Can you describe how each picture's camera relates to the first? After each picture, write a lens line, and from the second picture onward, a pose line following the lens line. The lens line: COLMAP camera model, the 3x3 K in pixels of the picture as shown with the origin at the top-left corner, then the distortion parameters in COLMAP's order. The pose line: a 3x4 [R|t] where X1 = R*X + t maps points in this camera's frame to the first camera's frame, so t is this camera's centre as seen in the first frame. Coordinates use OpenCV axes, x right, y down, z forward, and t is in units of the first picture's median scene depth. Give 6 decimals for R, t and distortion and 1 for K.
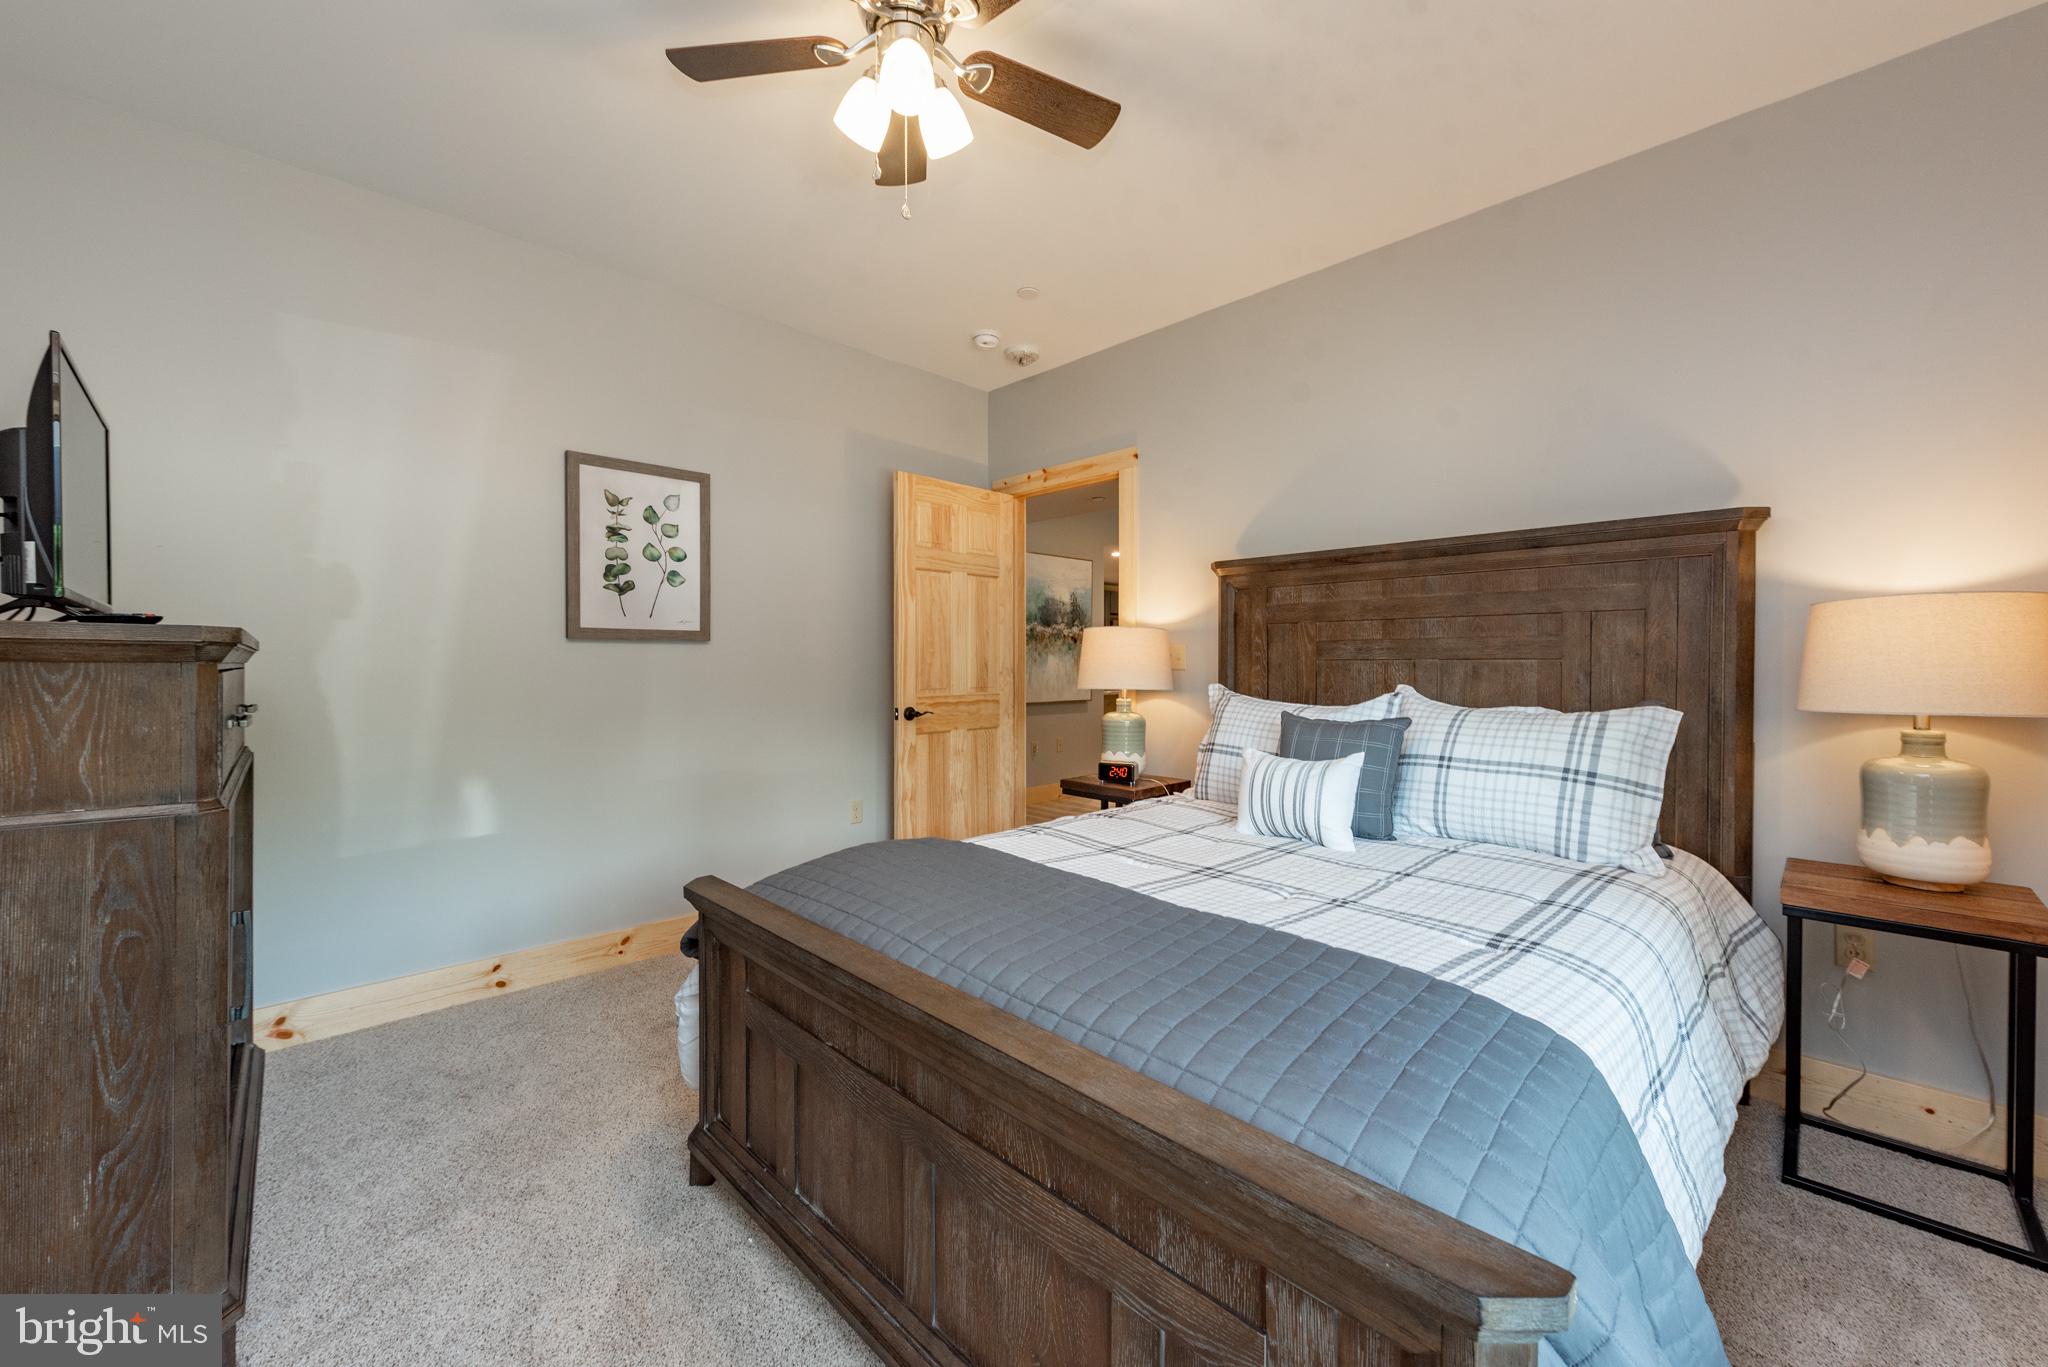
lens RADIAL K [[784.9, 0, 1024.0], [0, 784.9, 683.5], [0, 0, 1]] dist [0.002840, 0.000067]
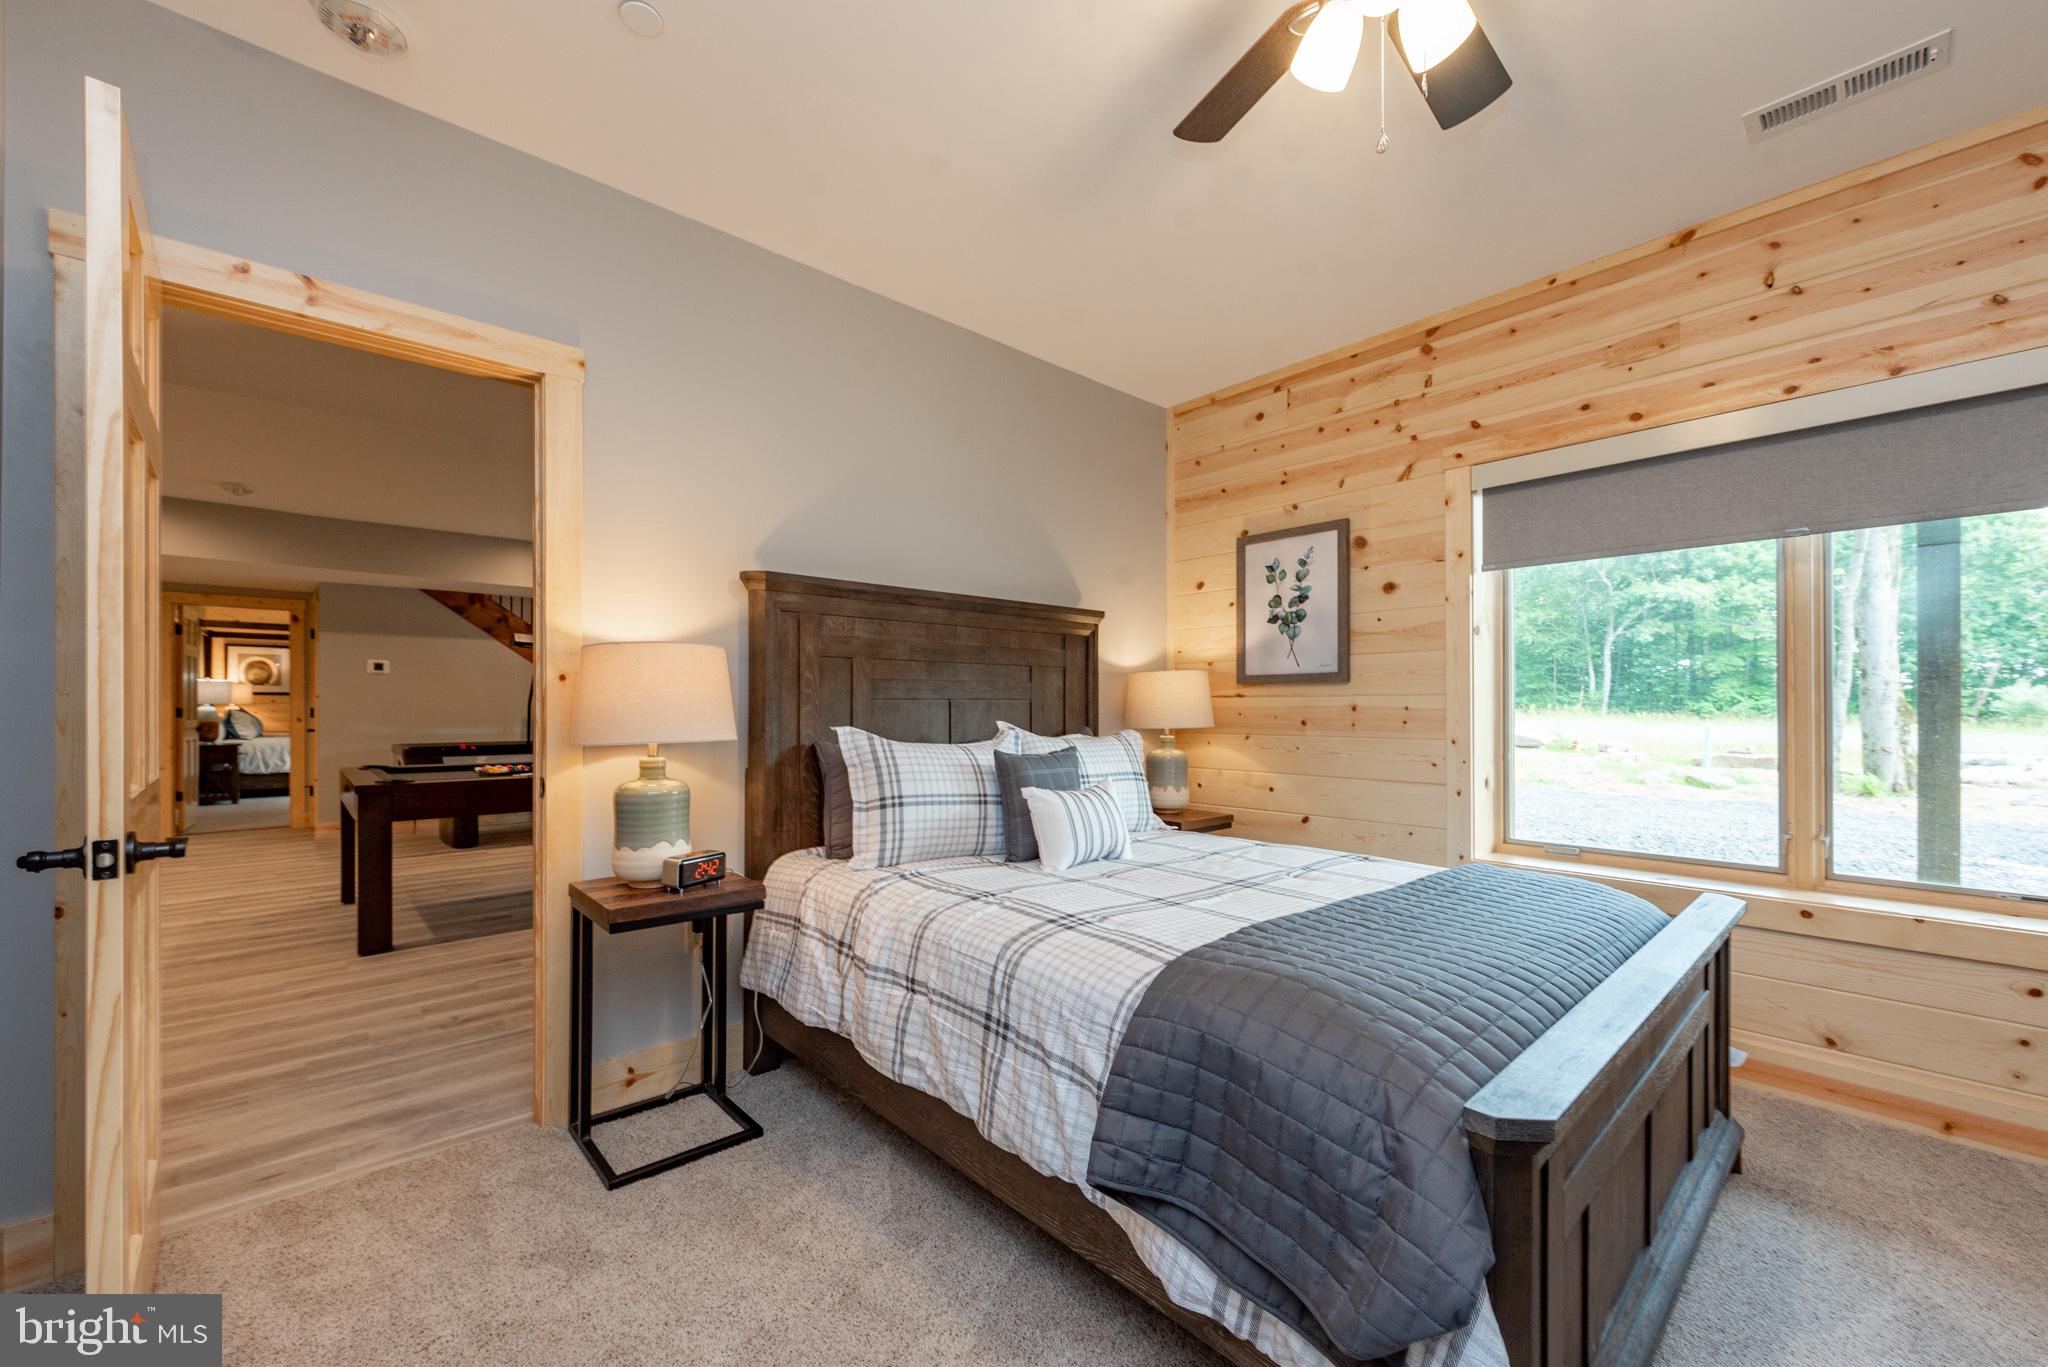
lens RADIAL K [[784.9, 0, 1024.0], [0, 784.9, 683.5], [0, 0, 1]] dist [0.002840, 0.000067]
pose [[0.065521, 0.033890, 0.997276, -0.552096], [0.029878, 0.998908, -0.035909, -0.011534], [-0.997404, 0.032149, 0.064437, 0.784779]]
